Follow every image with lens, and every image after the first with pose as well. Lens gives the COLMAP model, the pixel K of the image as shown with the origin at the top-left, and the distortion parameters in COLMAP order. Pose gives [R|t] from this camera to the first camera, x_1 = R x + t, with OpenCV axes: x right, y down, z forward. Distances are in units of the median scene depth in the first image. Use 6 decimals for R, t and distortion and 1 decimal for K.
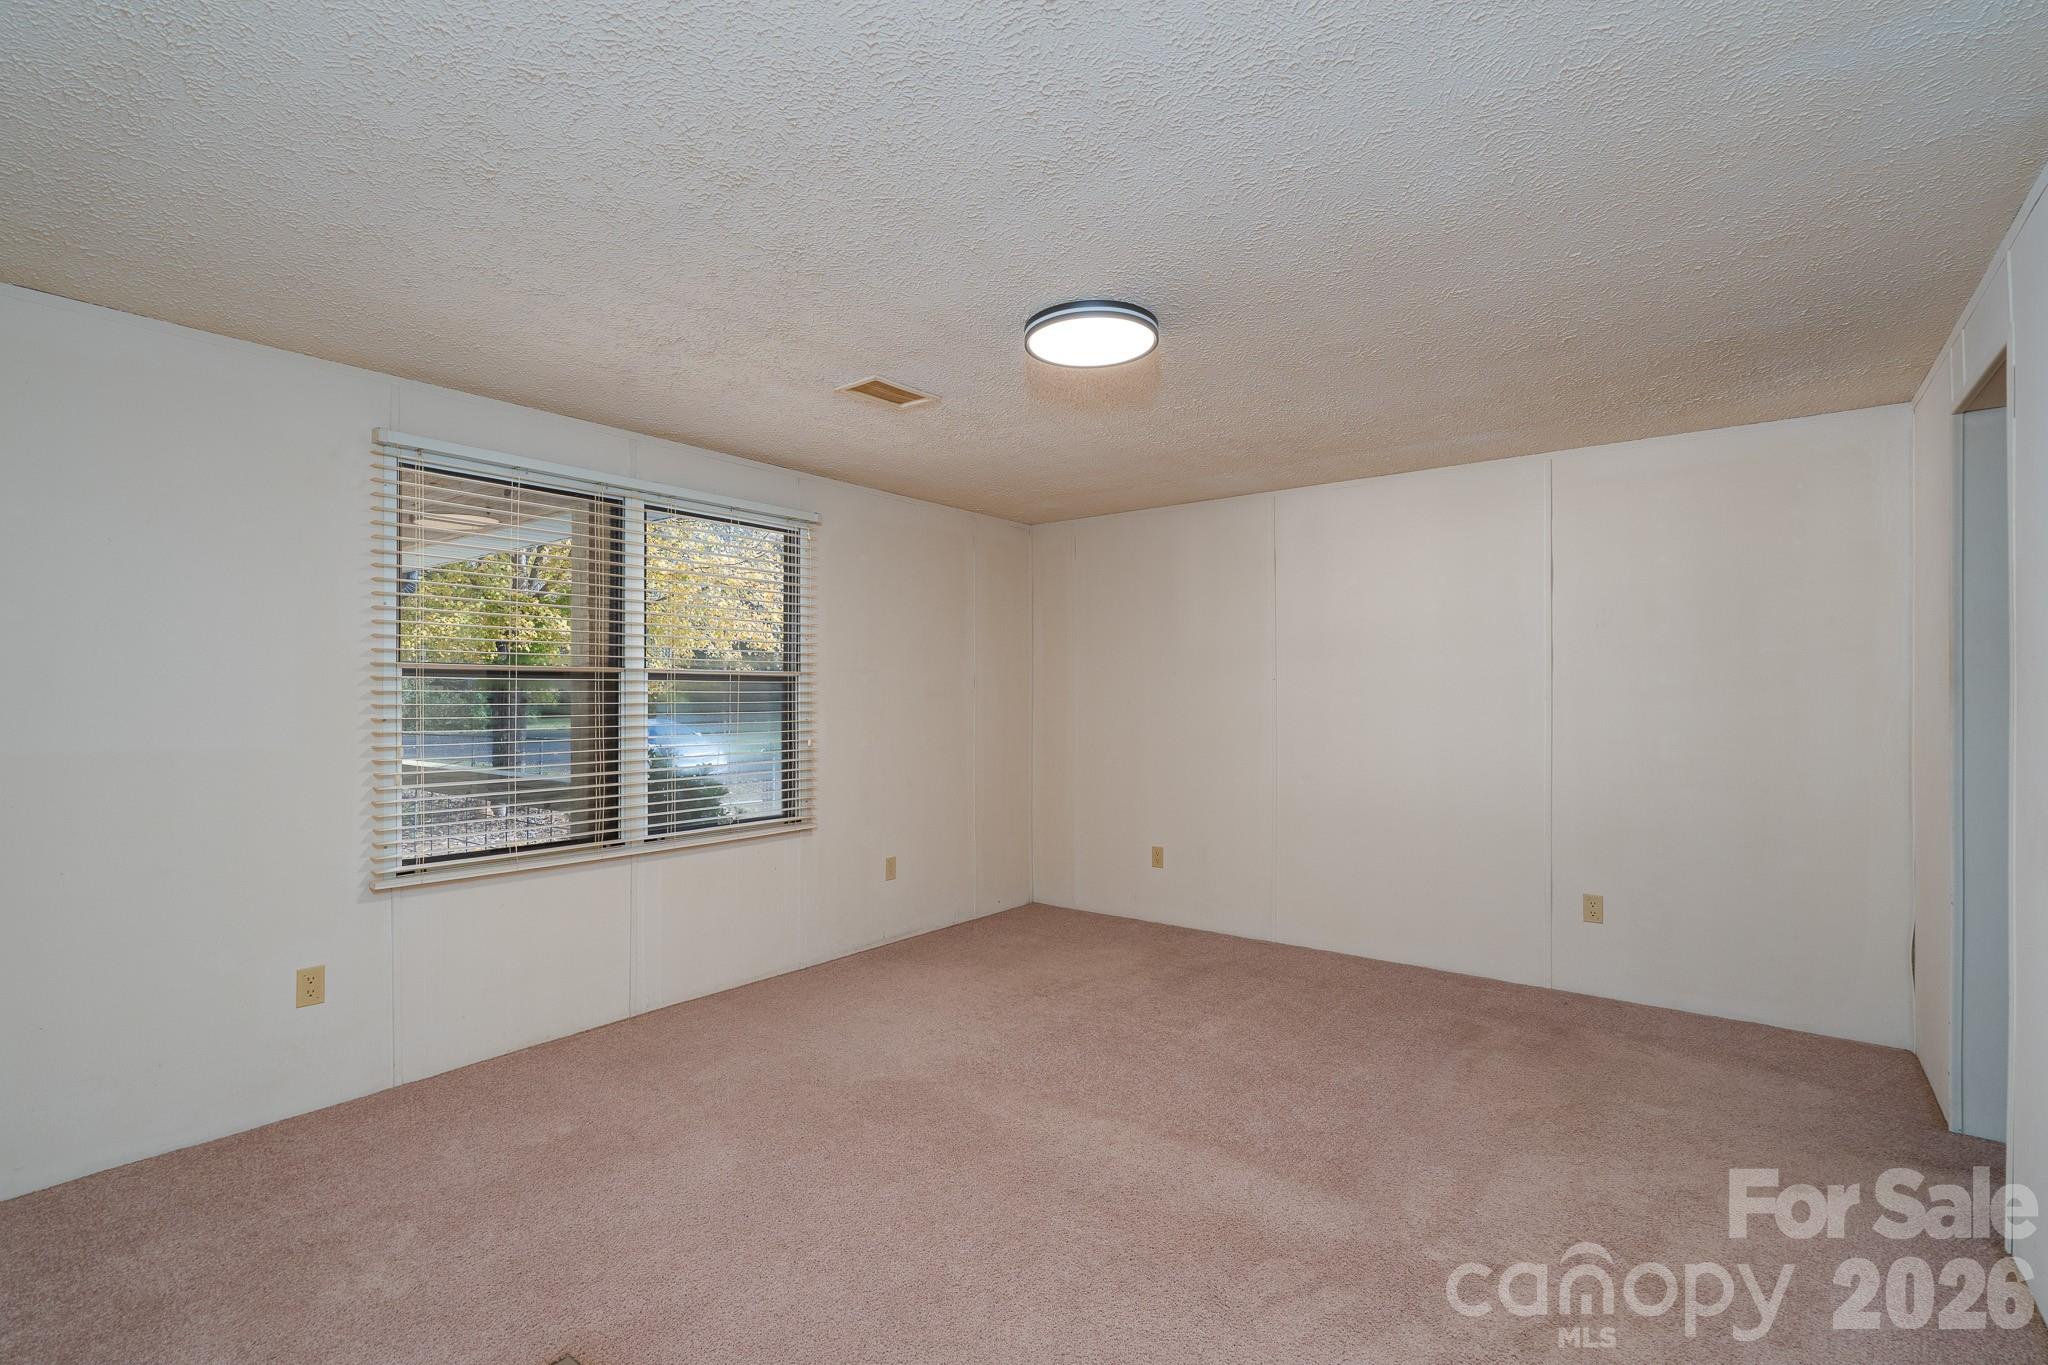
lens RADIAL K [[929.6, 0, 1011.4], [0, 929.6, 693.2], [0, 0, 1]] dist [-0.006041, 0.001560]
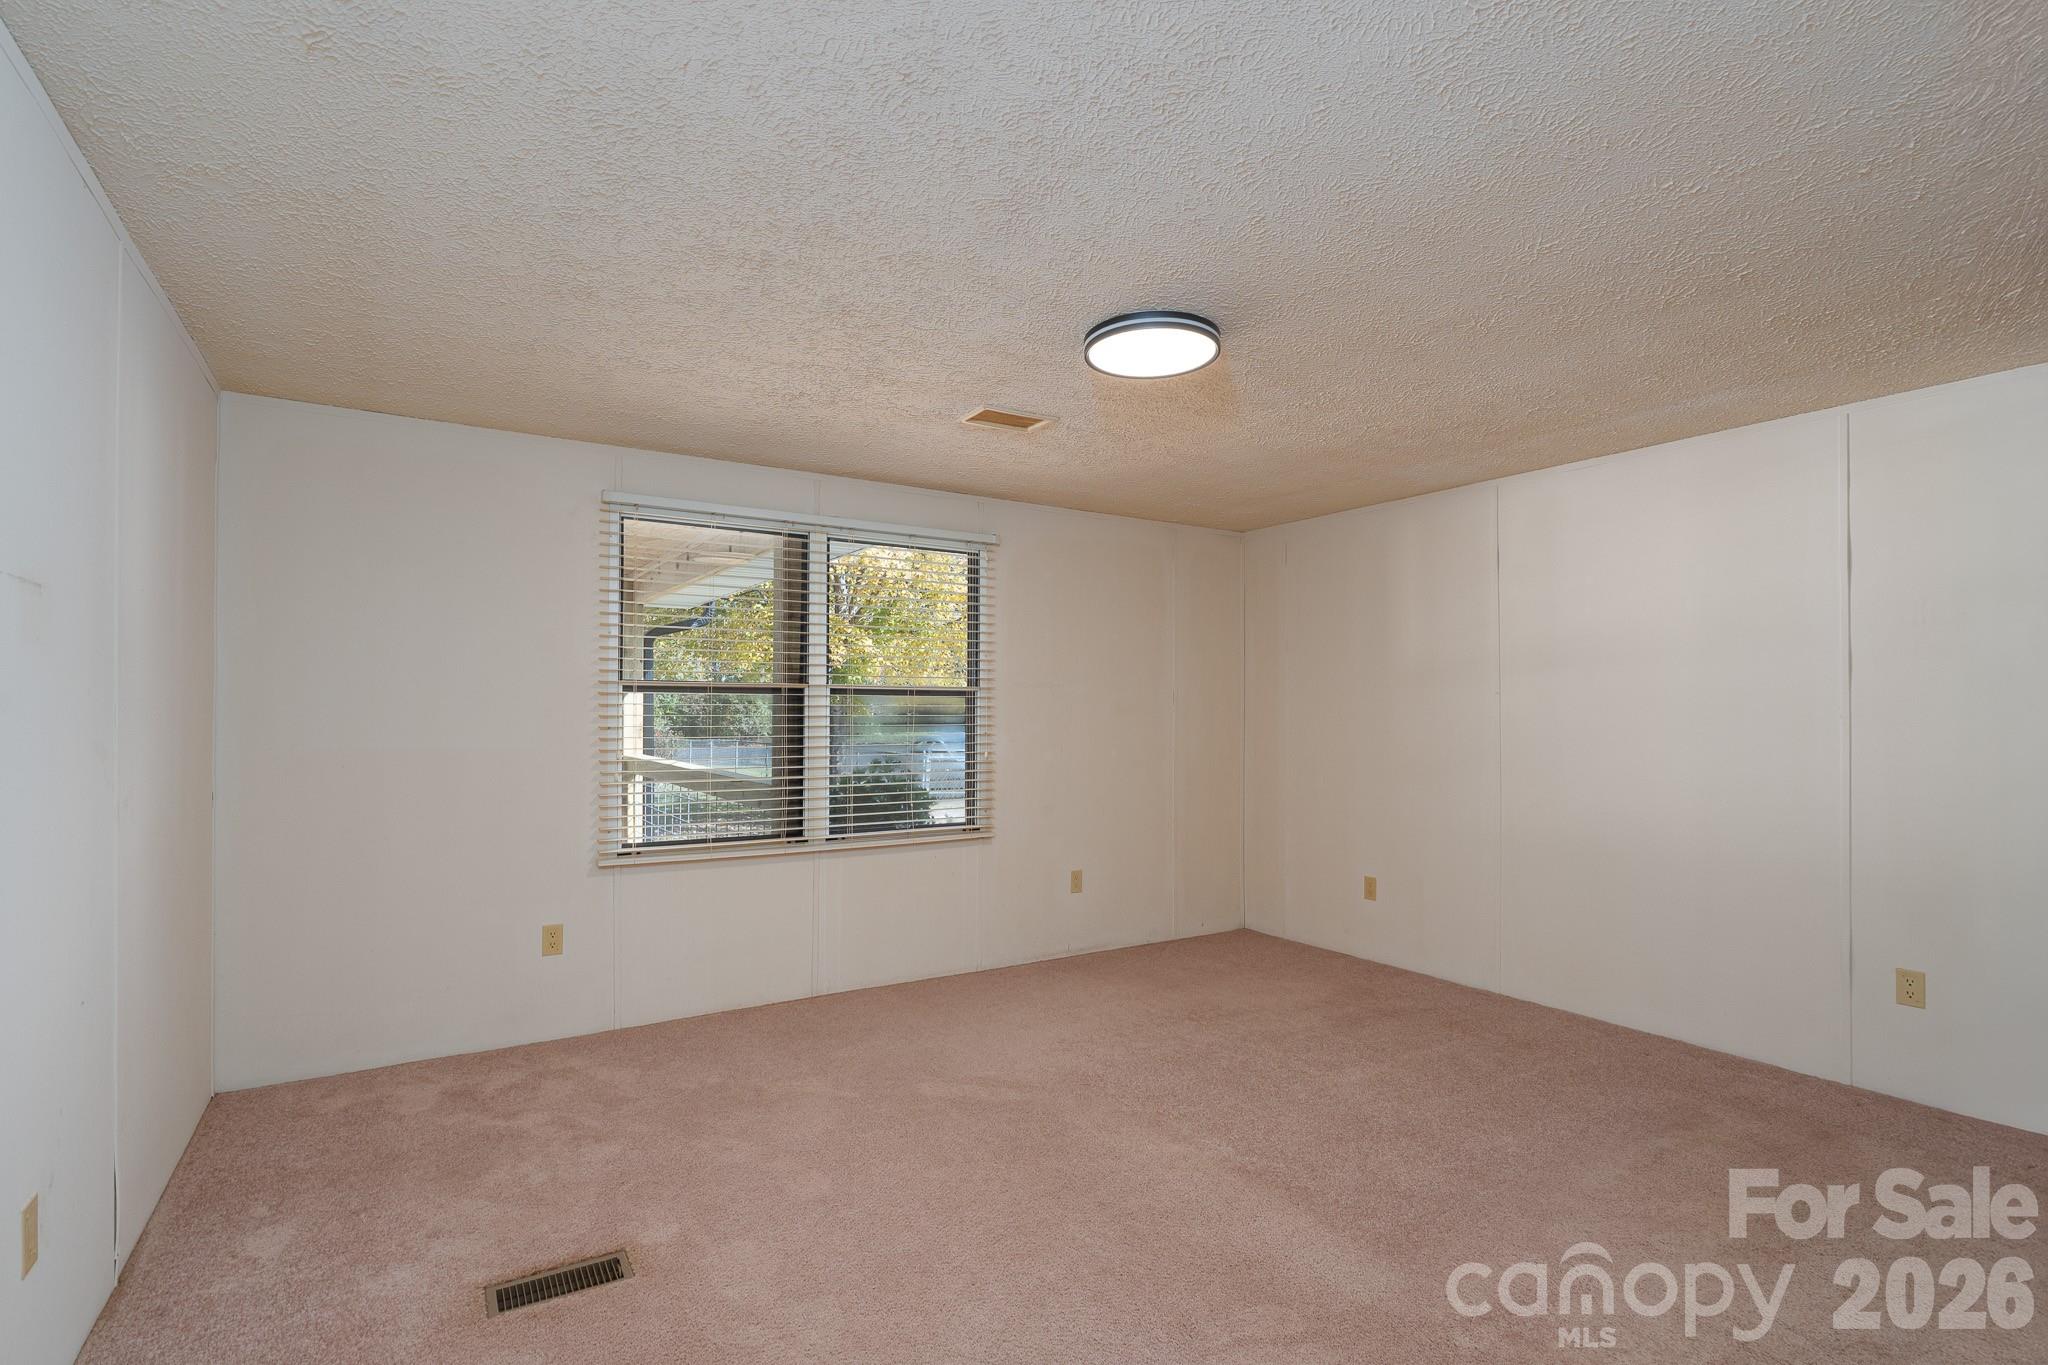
lens RADIAL K [[953.7, 0, 996.3], [0, 953.7, 698.8], [0, 0, 1]] dist [-0.013176, 0.007972]
pose [[0.940475, -0.000727, -0.339863, 0.184370], [-0.002911, 0.999944, -0.010195, 0.001617], [0.339851, 0.010577, 0.940420, -0.005590]]
